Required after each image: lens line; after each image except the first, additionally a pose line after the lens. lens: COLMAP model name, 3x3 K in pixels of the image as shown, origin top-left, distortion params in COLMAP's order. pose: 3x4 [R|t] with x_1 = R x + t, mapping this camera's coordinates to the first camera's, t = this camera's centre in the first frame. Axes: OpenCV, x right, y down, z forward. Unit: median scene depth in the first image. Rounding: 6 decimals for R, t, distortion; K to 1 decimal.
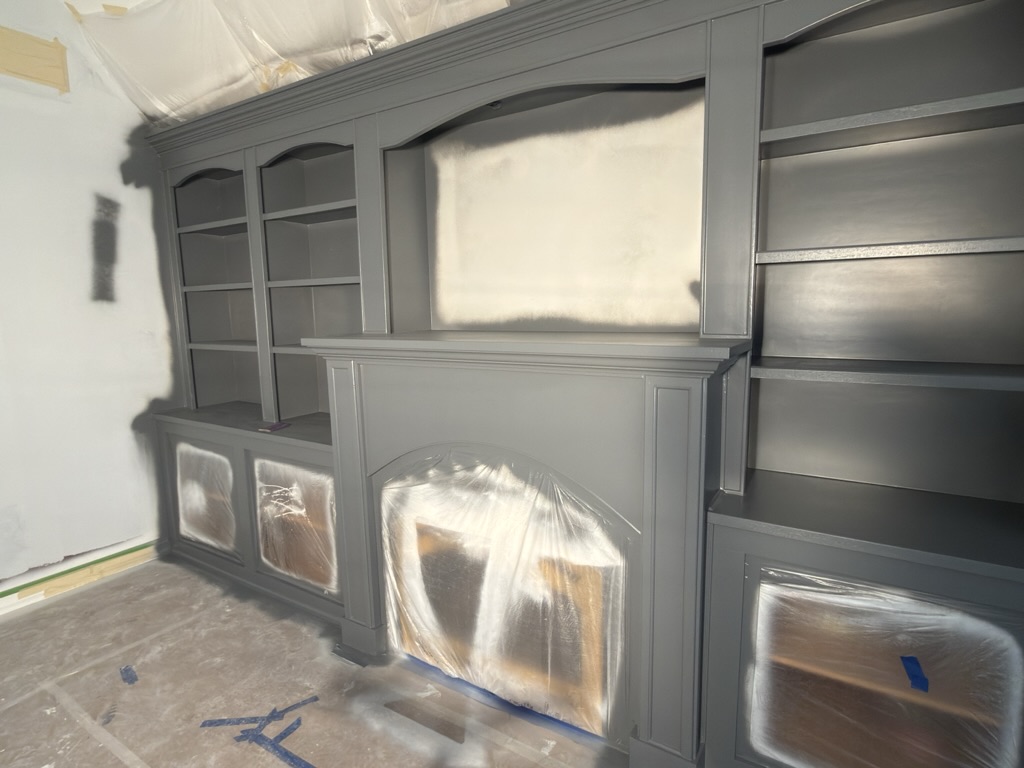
lens RADIAL K [[559.9, 0, 510.2], [0, 559.9, 384.3], [0, 0, 1]] dist [-0.004526, 0.000360]
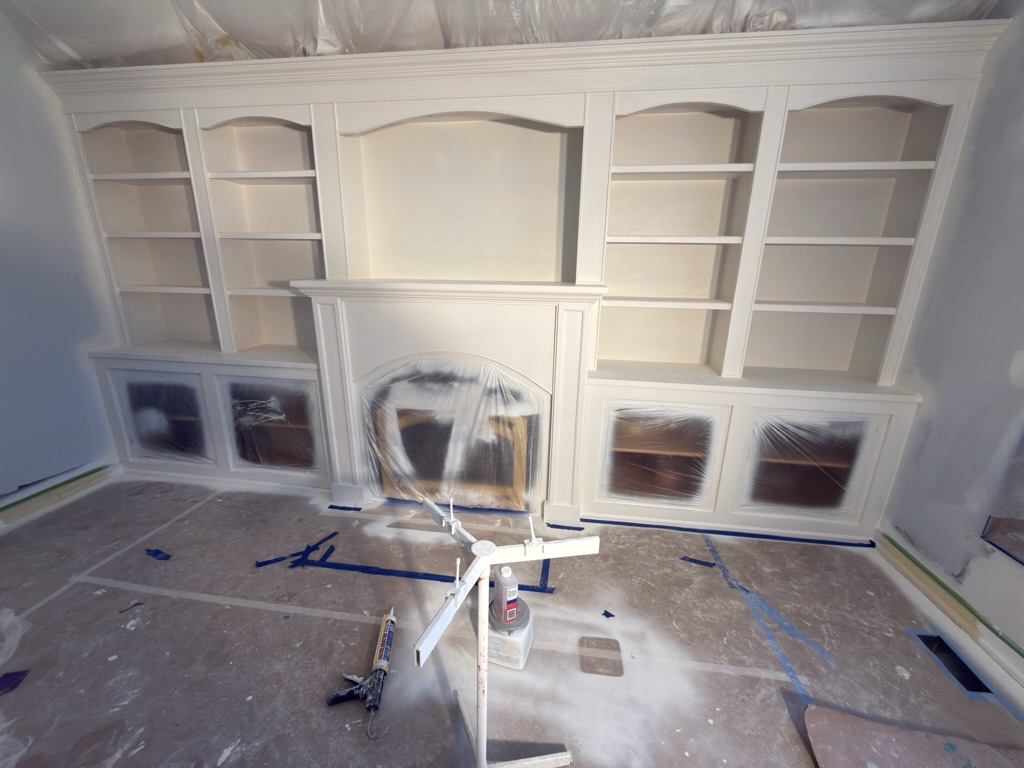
lens RADIAL K [[409.8, 0, 514.8], [0, 409.8, 384.5], [0, 0, 1]] dist [-0.002238, 0.001184]
pose [[0.911616, -0.078636, 0.403452, -0.319996], [0.024326, 0.990131, 0.138018, 0.040415], [-0.410323, -0.116005, 0.904532, -0.113232]]
